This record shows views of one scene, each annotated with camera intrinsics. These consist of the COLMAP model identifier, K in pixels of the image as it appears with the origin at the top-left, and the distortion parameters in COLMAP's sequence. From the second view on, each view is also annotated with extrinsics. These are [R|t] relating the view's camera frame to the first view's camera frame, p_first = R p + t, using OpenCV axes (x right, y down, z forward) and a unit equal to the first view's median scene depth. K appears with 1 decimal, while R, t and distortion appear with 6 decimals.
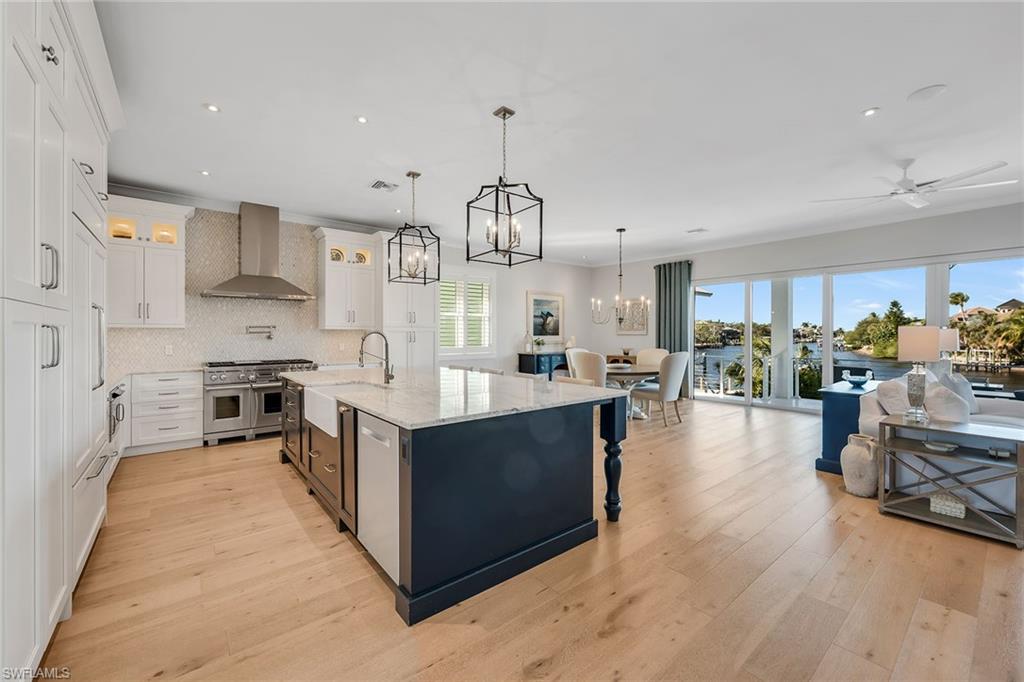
lens RADIAL K [[408.3, 0, 509.8], [0, 408.3, 335.5], [0, 0, 1]] dist [-0.000553, 0.000350]
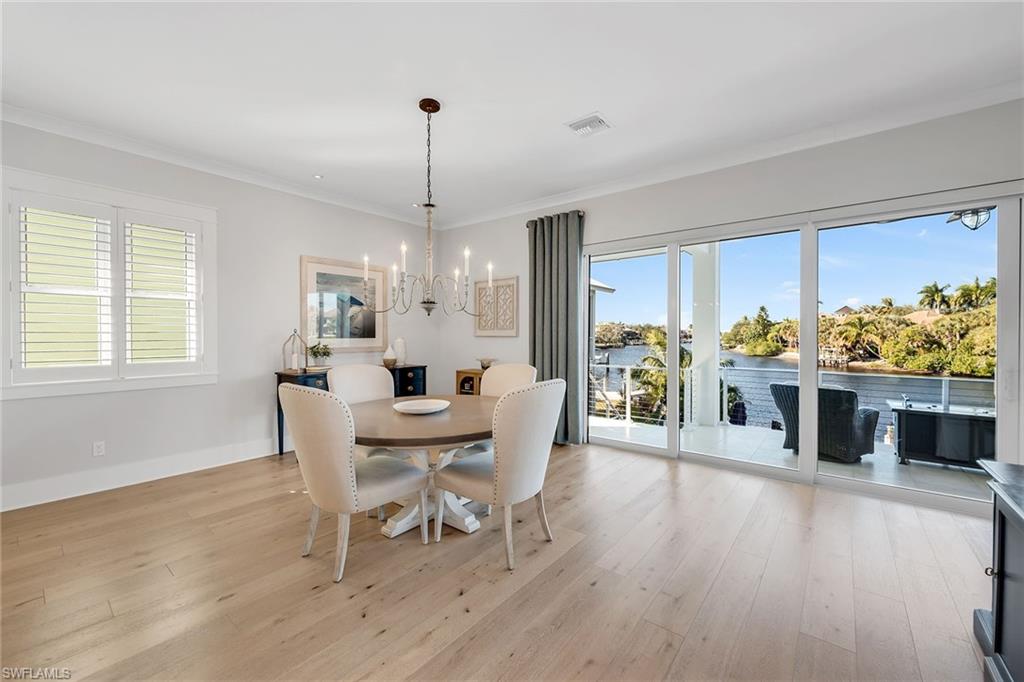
lens RADIAL K [[408.3, 0, 508.1], [0, 408.3, 338.9], [0, 0, 1]] dist [-0.000553, 0.000350]
pose [[0.978901, -0.002325, 0.204322, 0.021679], [0.001046, 0.999979, 0.006364, -0.000236], [-0.204332, -0.006016, 0.978883, 0.044302]]
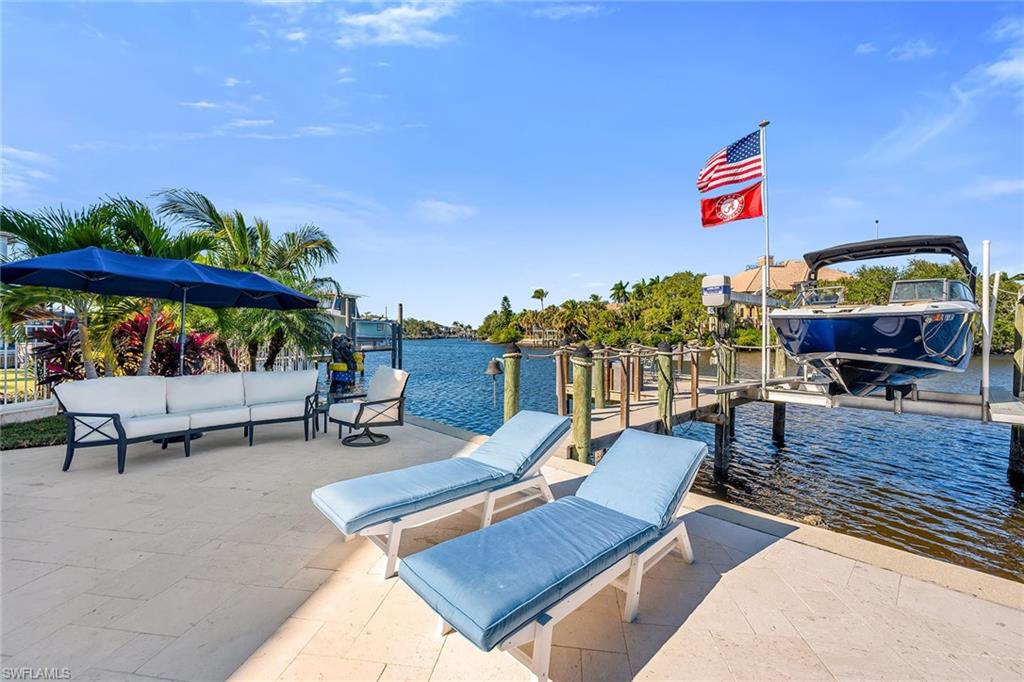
lens RADIAL K [[412.0, 0, 517.1], [0, 412.0, 335.9], [0, 0, 1]] dist [0.007869, -0.001248]
pose [[0.719375, -0.002048, 0.694619, 0.186655], [0.000718, 0.999997, 0.002205, 0.049219], [-0.694621, -0.001087, 0.719375, 0.149527]]
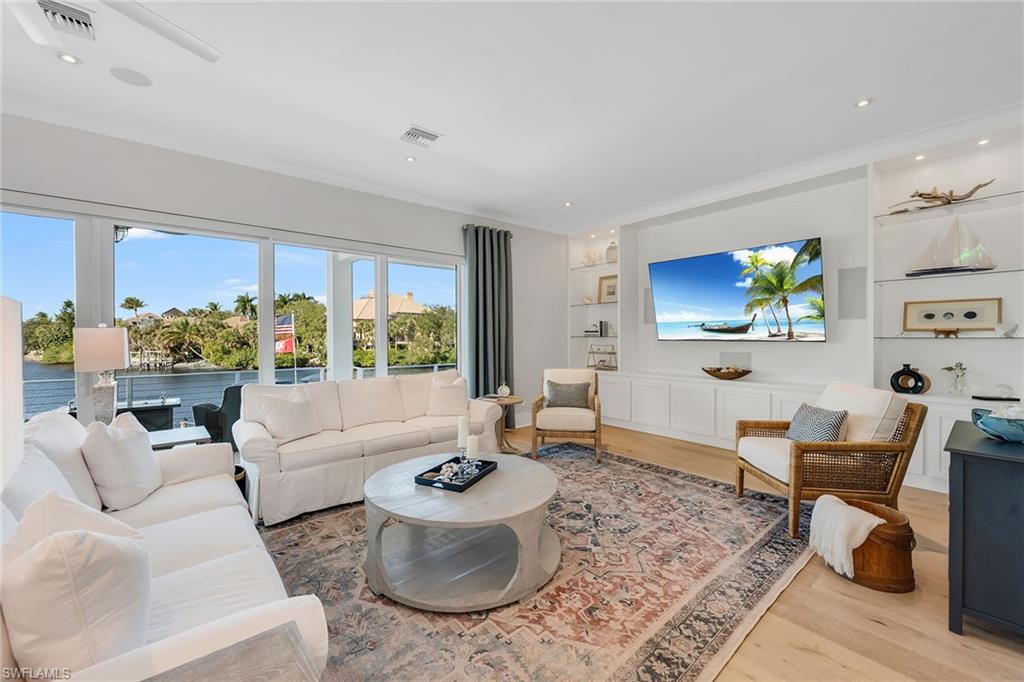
lens RADIAL K [[408.3, 0, 510.9], [0, 408.3, 338.8], [0, 0, 1]] dist [-0.000553, 0.000350]
pose [[-0.008545, -0.006571, 0.999942, 0.031653], [0.005195, 0.999965, 0.006616, -0.000095], [-0.999950, 0.005251, -0.008511, 0.028406]]
